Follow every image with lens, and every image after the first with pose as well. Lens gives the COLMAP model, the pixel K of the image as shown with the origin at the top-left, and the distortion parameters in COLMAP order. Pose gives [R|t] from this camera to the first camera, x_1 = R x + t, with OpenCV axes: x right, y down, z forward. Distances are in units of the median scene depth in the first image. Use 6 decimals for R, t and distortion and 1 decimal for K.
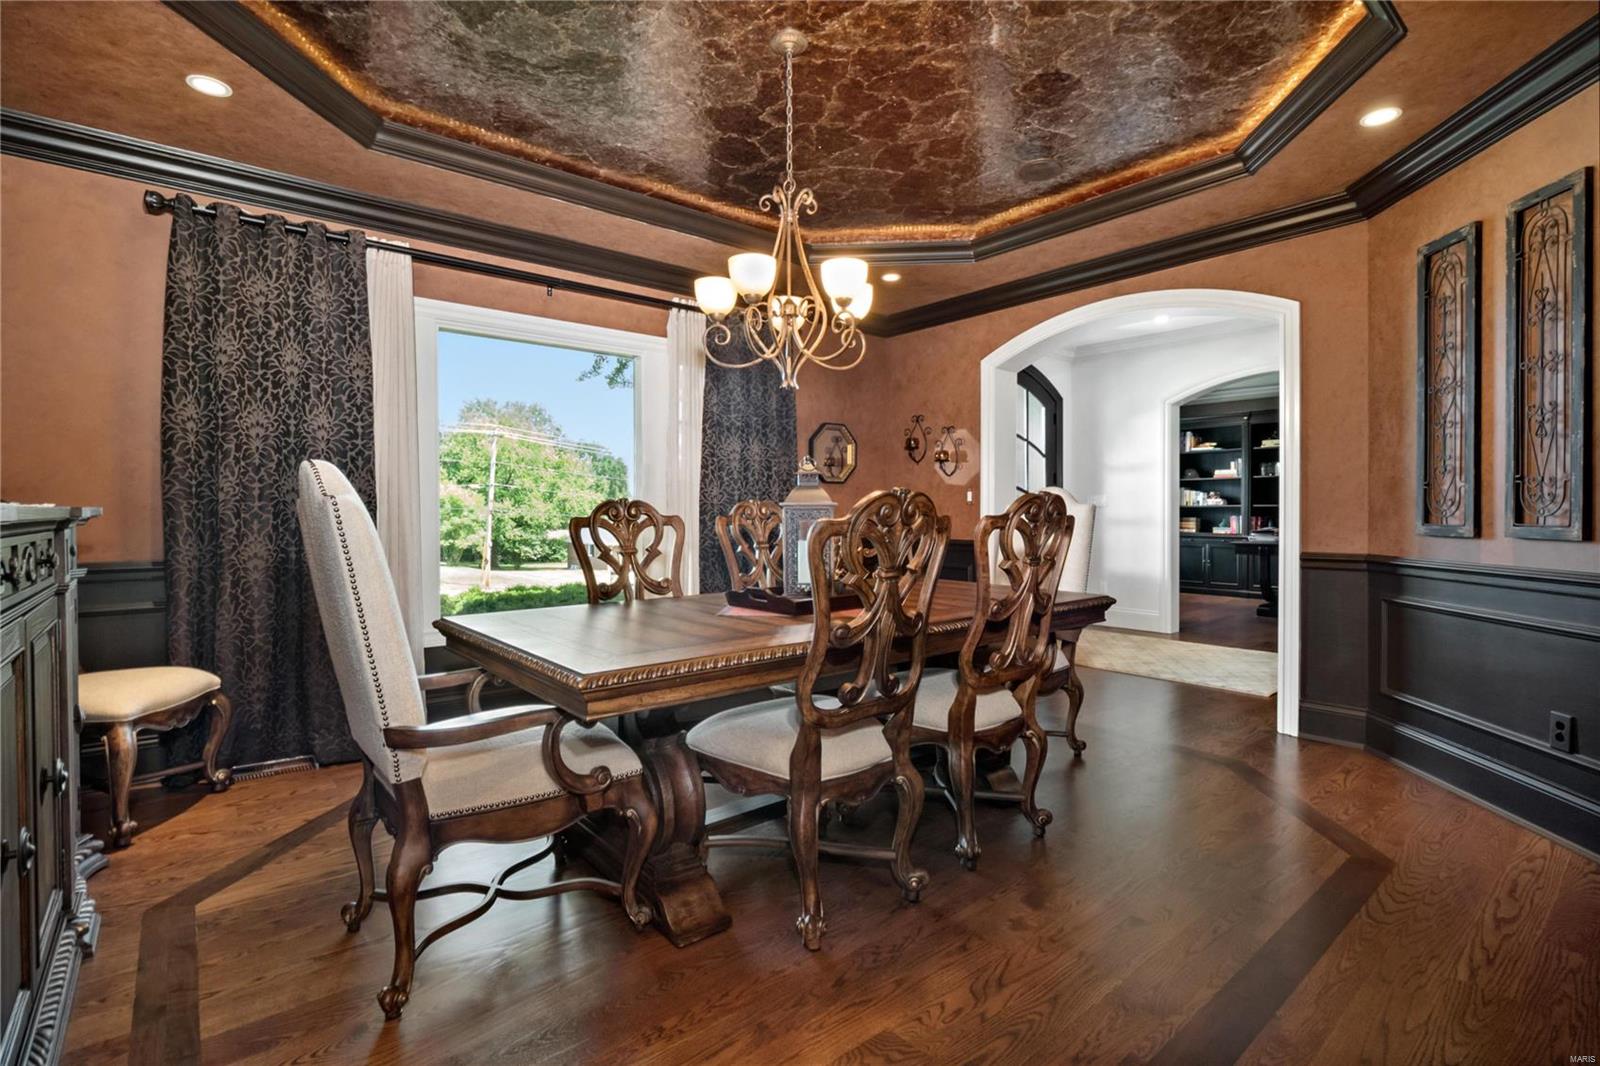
lens RADIAL K [[750.6, 0, 802.7], [0, 750.6, 515.2], [0, 0, 1]] dist [0.000092, -0.000006]
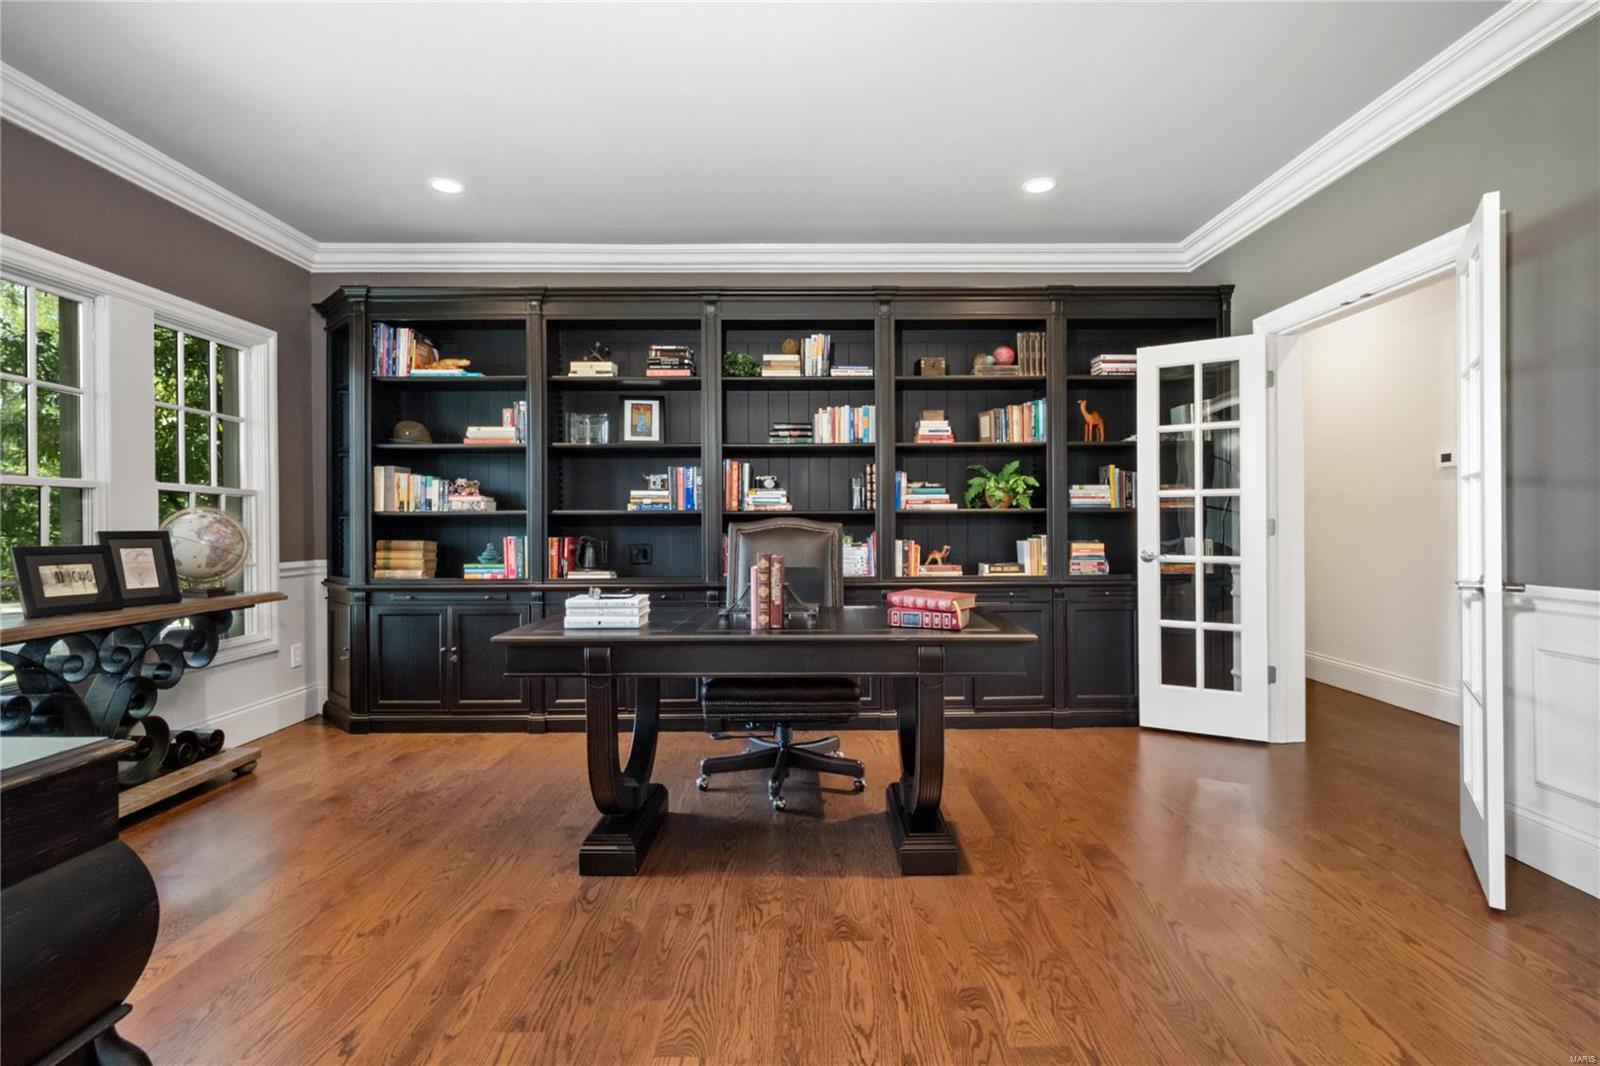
lens RADIAL K [[750.6, 0, 802.7], [0, 750.6, 515.2], [0, 0, 1]] dist [0.000092, -0.000006]
pose [[0.633097, -0.000006, 0.774072, 0.348033], [0.010768, 0.999903, -0.008799, -0.005270], [-0.773997, 0.013905, 0.633036, 0.599910]]
